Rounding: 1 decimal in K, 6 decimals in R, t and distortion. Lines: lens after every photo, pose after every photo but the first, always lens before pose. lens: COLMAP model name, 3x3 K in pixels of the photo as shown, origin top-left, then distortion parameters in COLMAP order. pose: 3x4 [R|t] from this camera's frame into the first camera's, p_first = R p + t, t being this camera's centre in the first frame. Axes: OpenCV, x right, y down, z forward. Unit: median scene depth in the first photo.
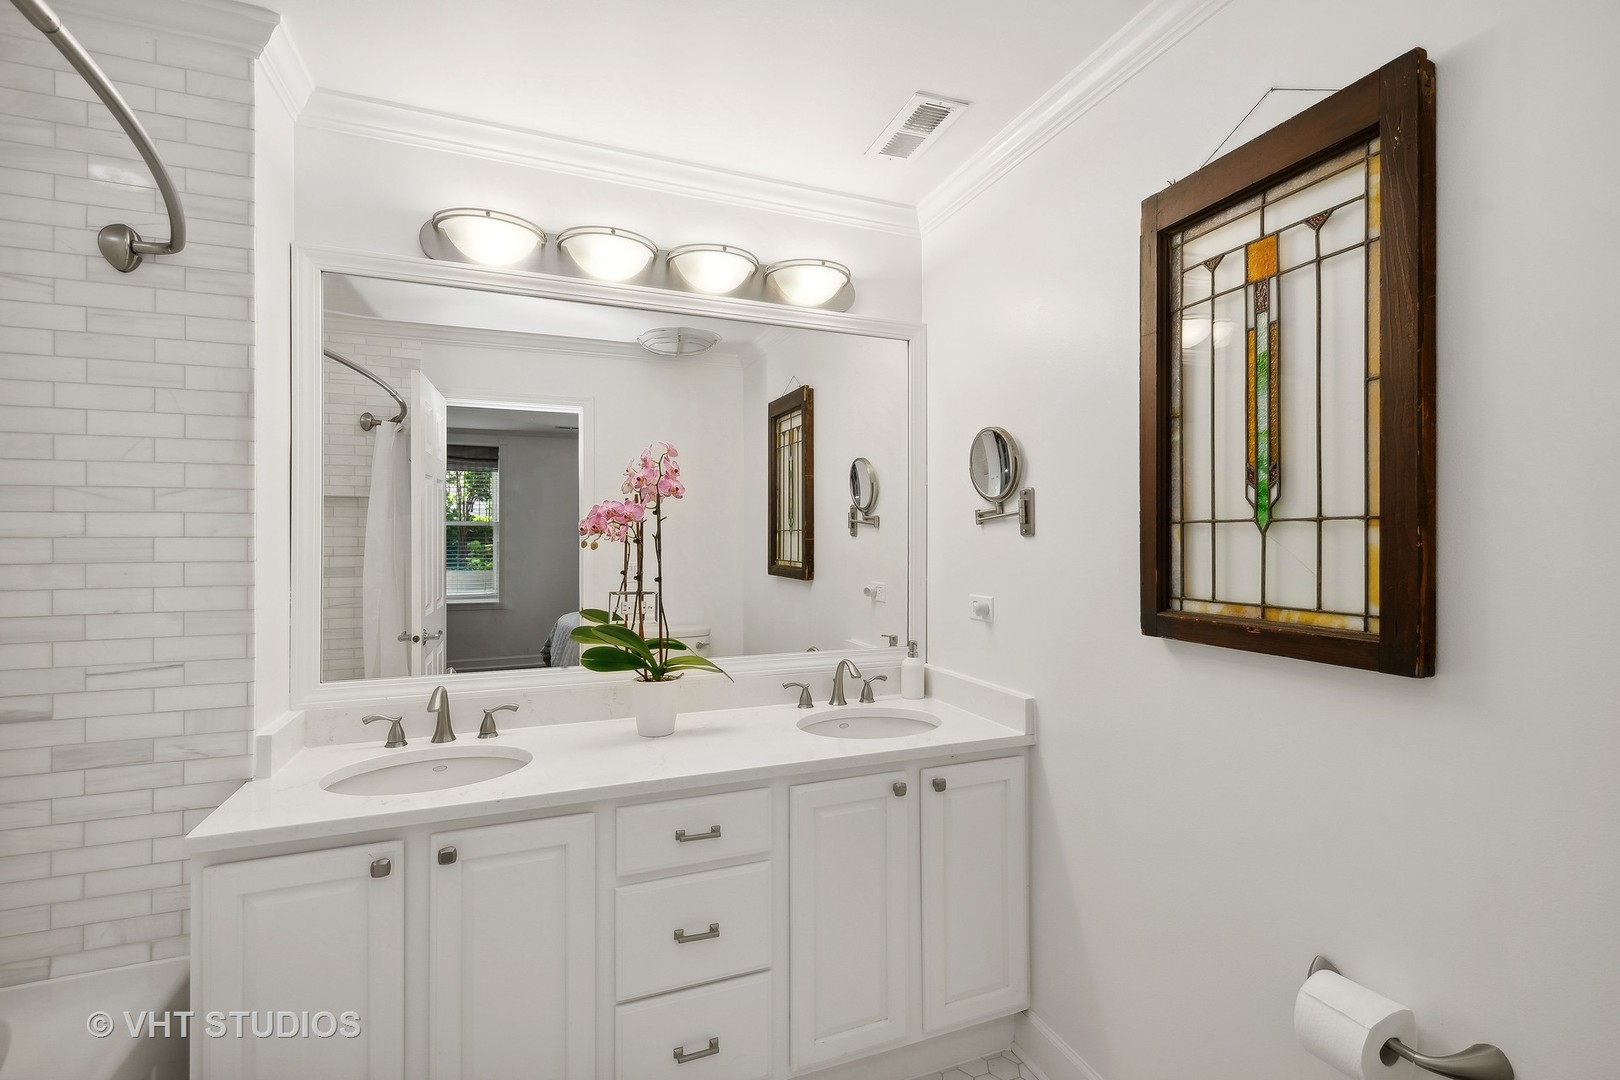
lens RADIAL K [[727.3, 0, 809.9], [0, 727.3, 537.3], [0, 0, 1]] dist [0.008697, -0.001751]
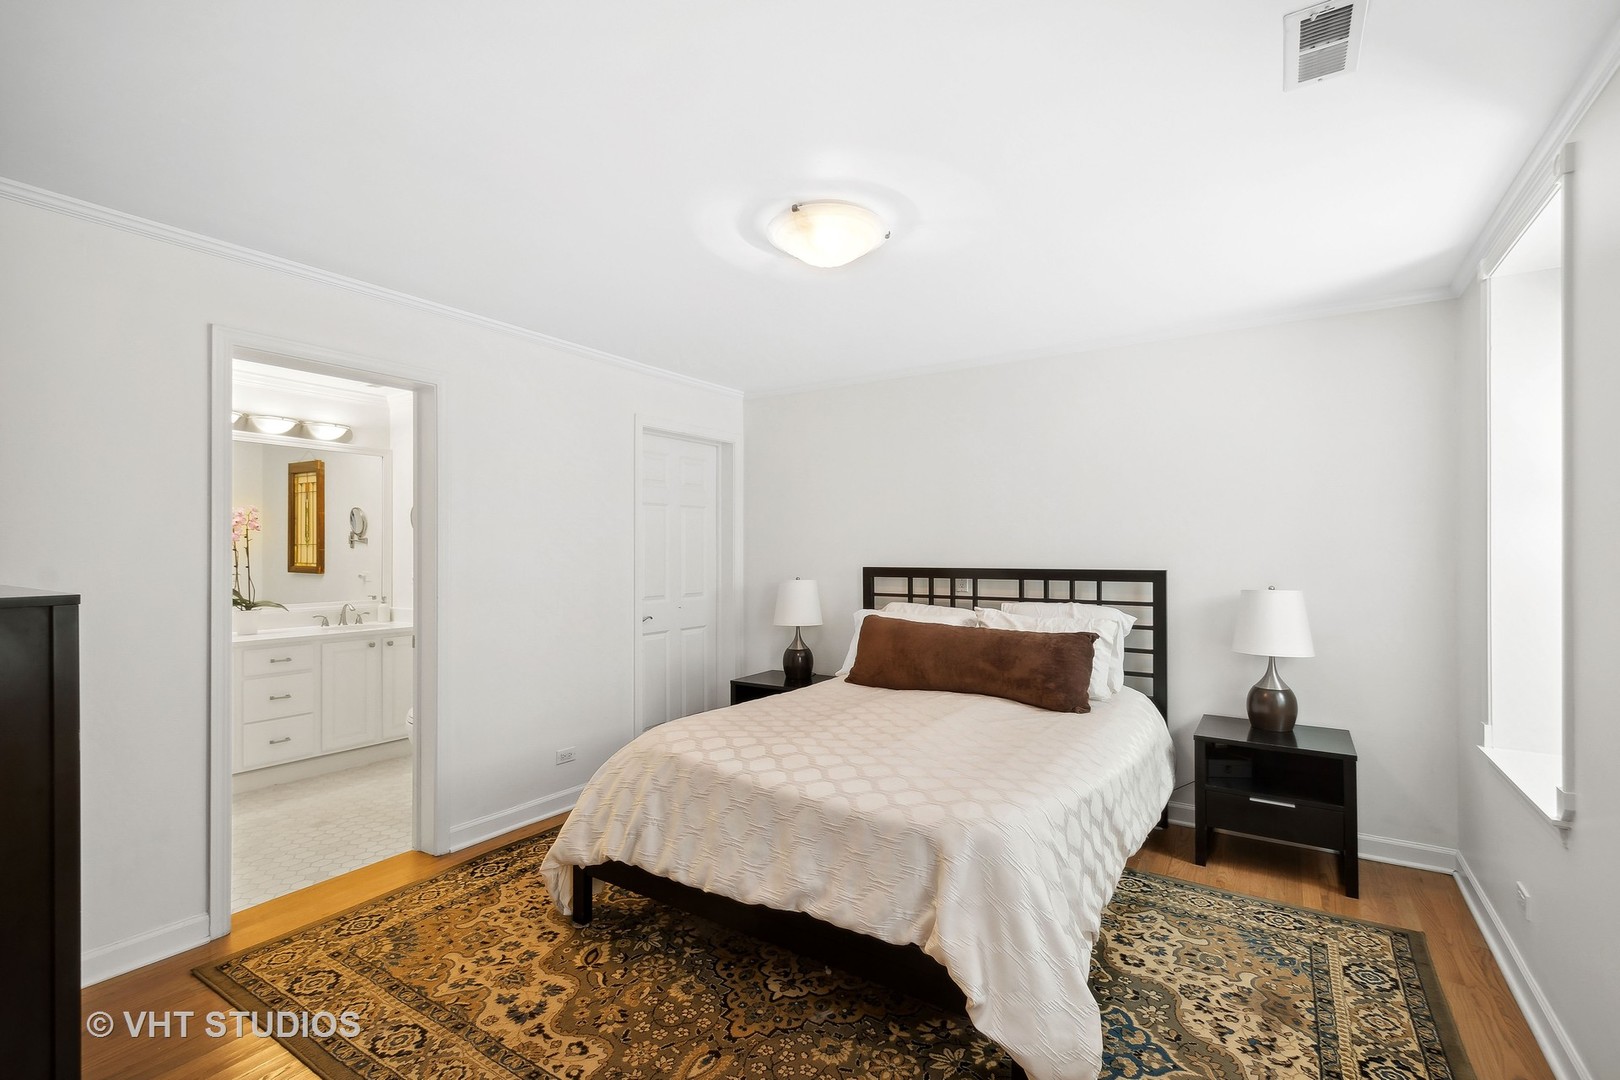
lens RADIAL K [[727.3, 0, 816.5], [0, 727.3, 543.8], [0, 0, 1]] dist [0.008697, -0.001751]
pose [[0.811174, 0.003165, 0.584797, -0.099045], [0.001174, 0.999975, -0.007040, 0.003478], [-0.584804, 0.006397, 0.811149, -1.771950]]
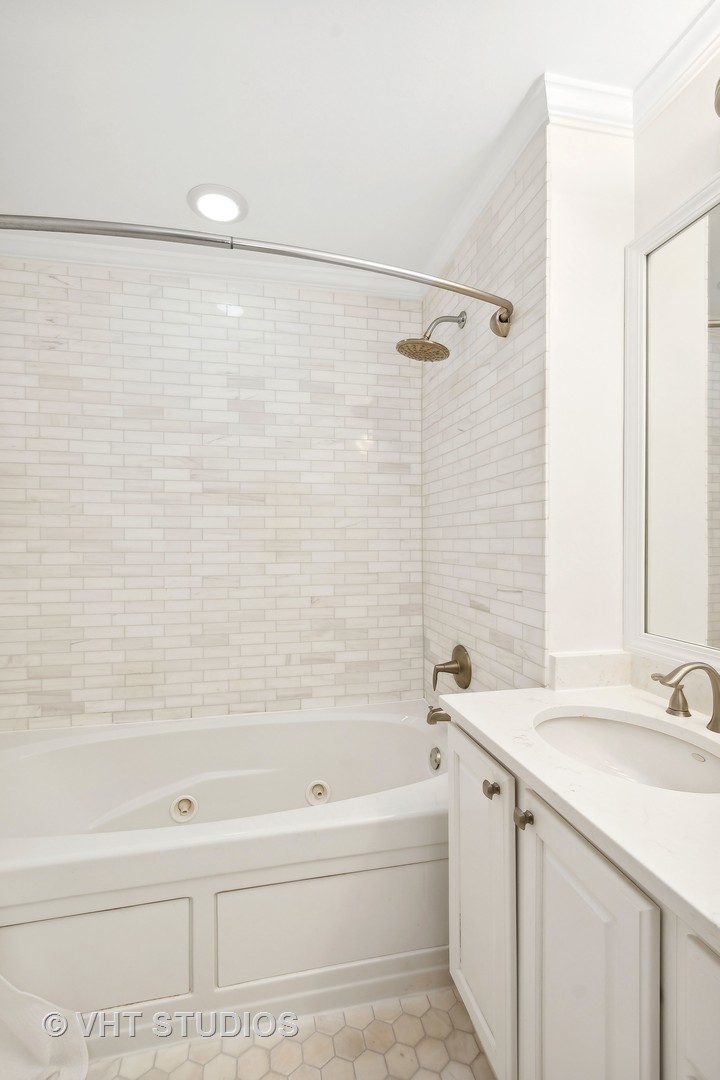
lens RADIAL K [[484.8, 0, 359.1], [0, 484.8, 543.2], [0, 0, 1]] dist [0.008697, -0.001751]
pose [[-0.166851, 0.008226, -0.985948, 0.122477], [0.002861, 0.999965, 0.007859, 0.058256], [0.985978, -0.001510, -0.166869, 0.701444]]
